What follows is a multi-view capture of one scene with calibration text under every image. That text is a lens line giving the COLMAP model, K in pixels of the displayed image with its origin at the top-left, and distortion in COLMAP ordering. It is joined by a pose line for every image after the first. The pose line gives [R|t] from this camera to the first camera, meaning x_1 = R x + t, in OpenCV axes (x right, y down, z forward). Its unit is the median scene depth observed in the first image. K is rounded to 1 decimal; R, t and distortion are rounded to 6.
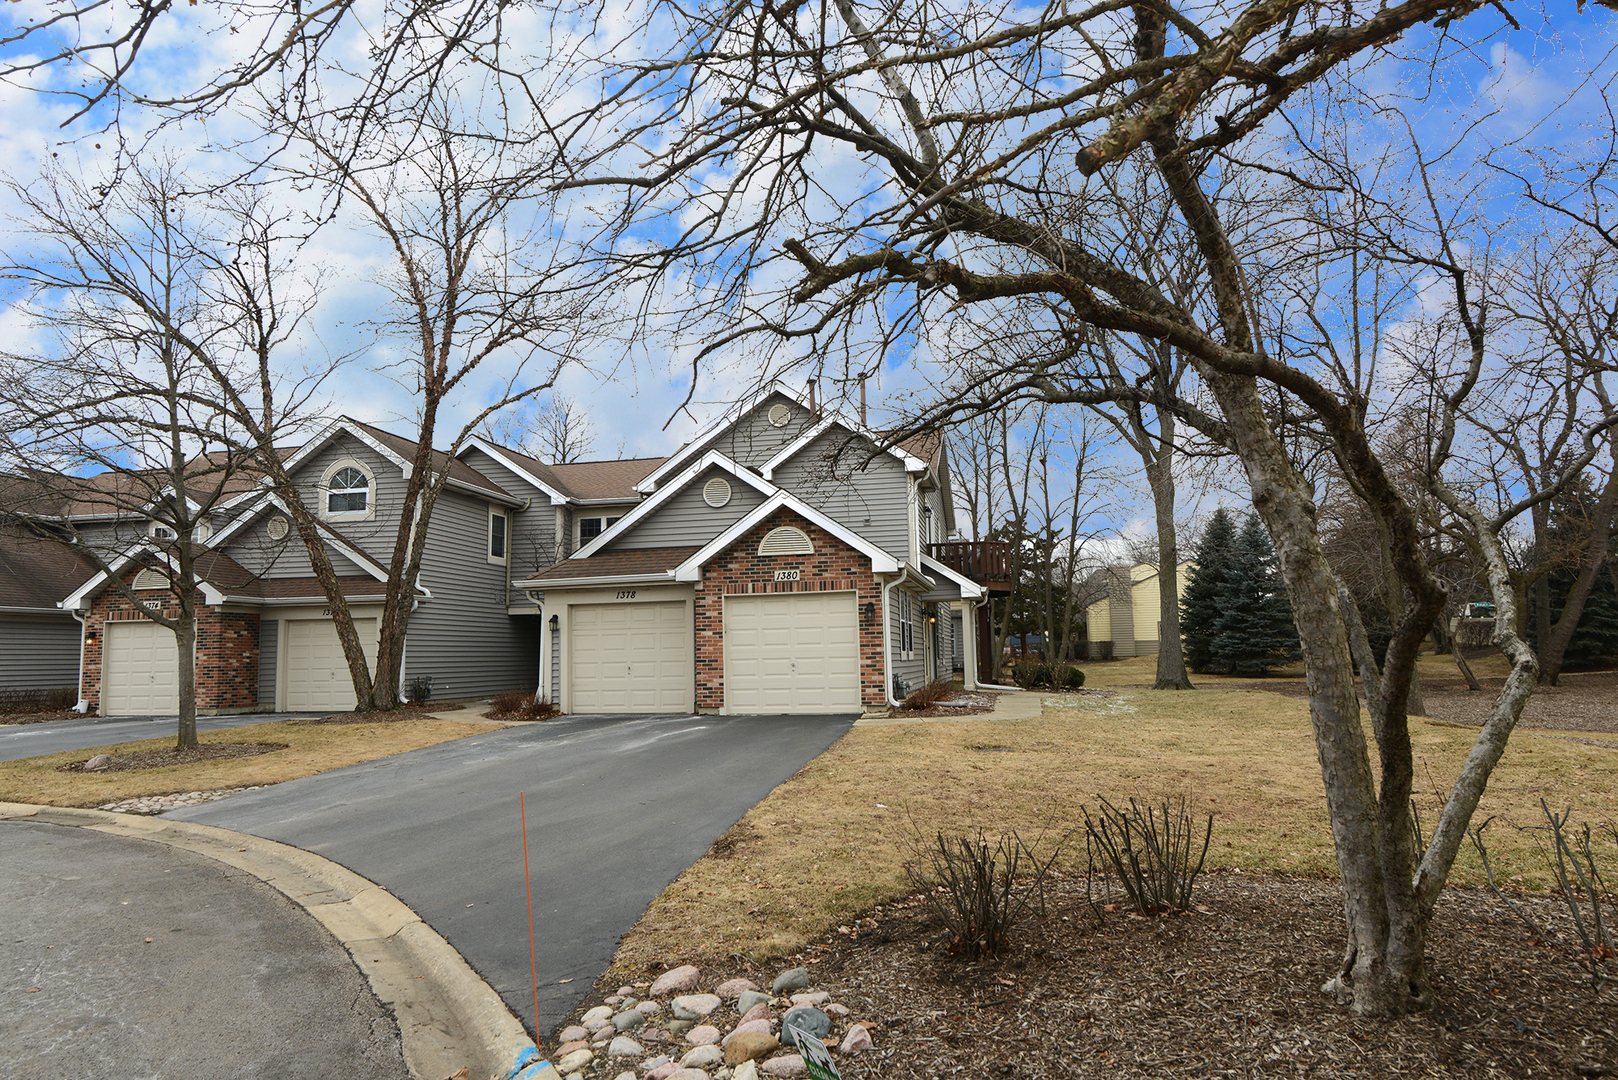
lens RADIAL K [[1071.8, 0, 808.5], [0, 1071.8, 540.0], [0, 0, 1]] dist [-0.002815, -0.000096]
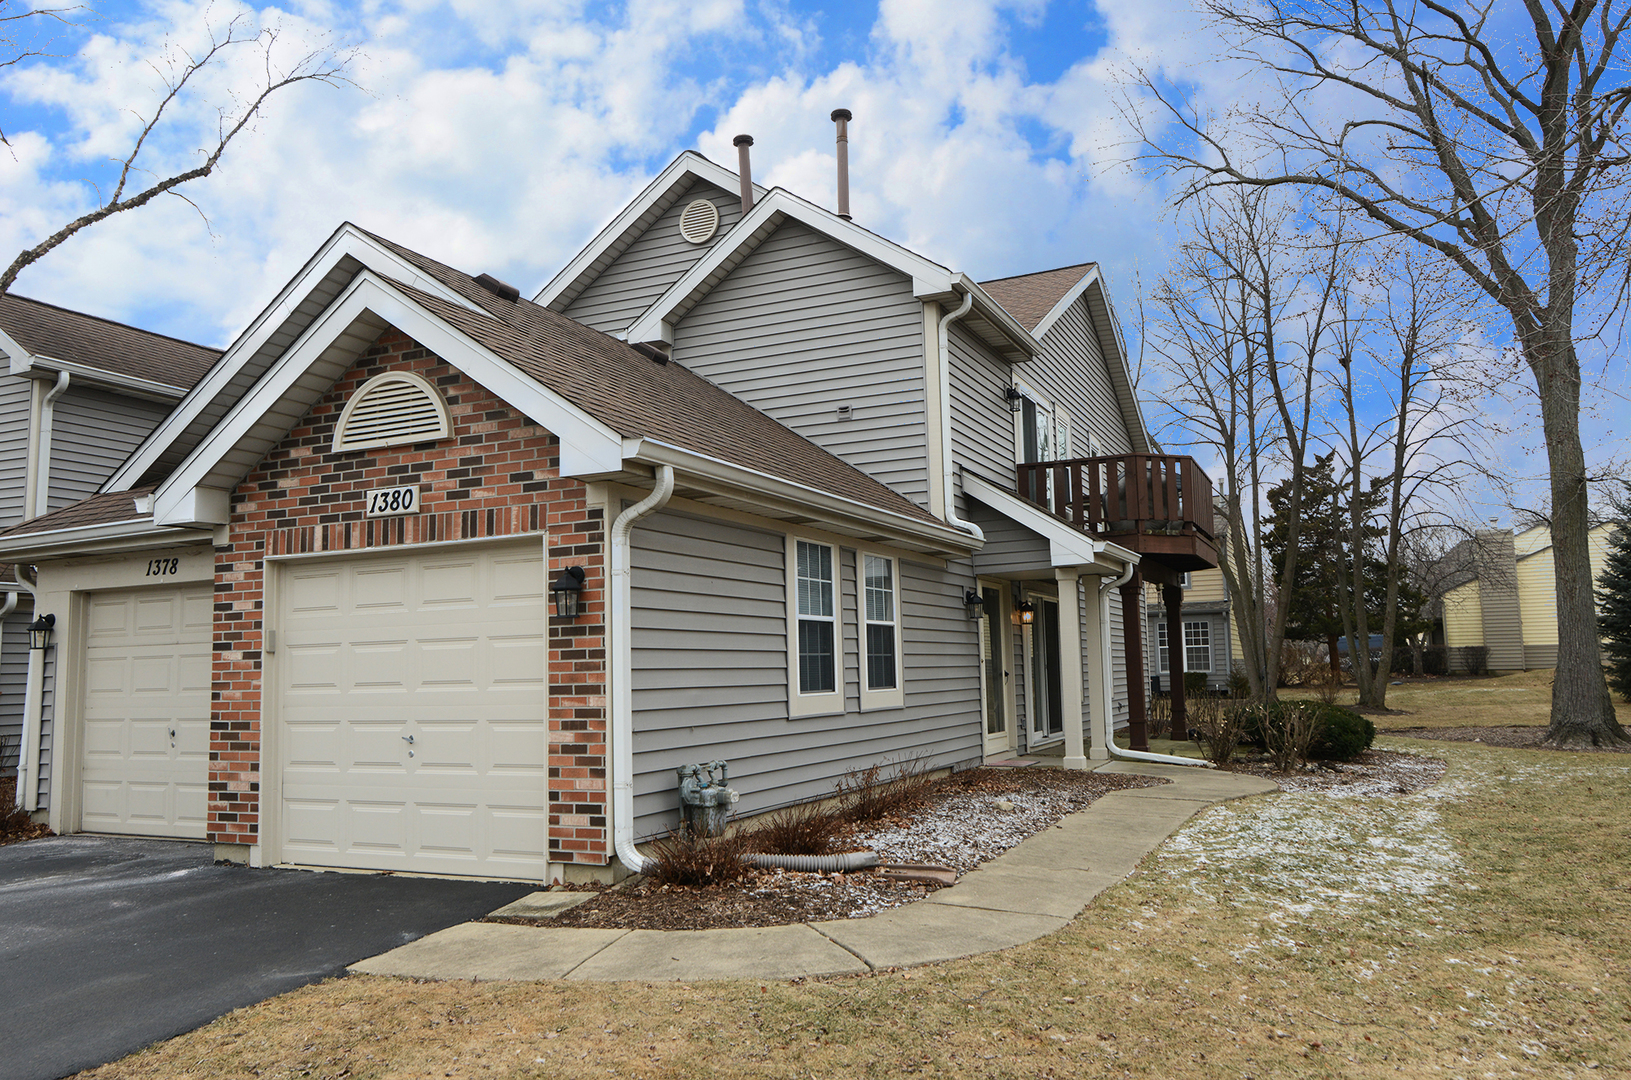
lens RADIAL K [[1201.3, 0, 814.5], [0, 1201.3, 540.7], [0, 0, 1]] dist [0.000845, -0.000071]
pose [[0.969346, -0.027842, -0.244119, 0.207550], [0.029640, 0.999554, 0.003696, 0.045952], [0.243907, -0.010818, 0.969738, 0.580043]]
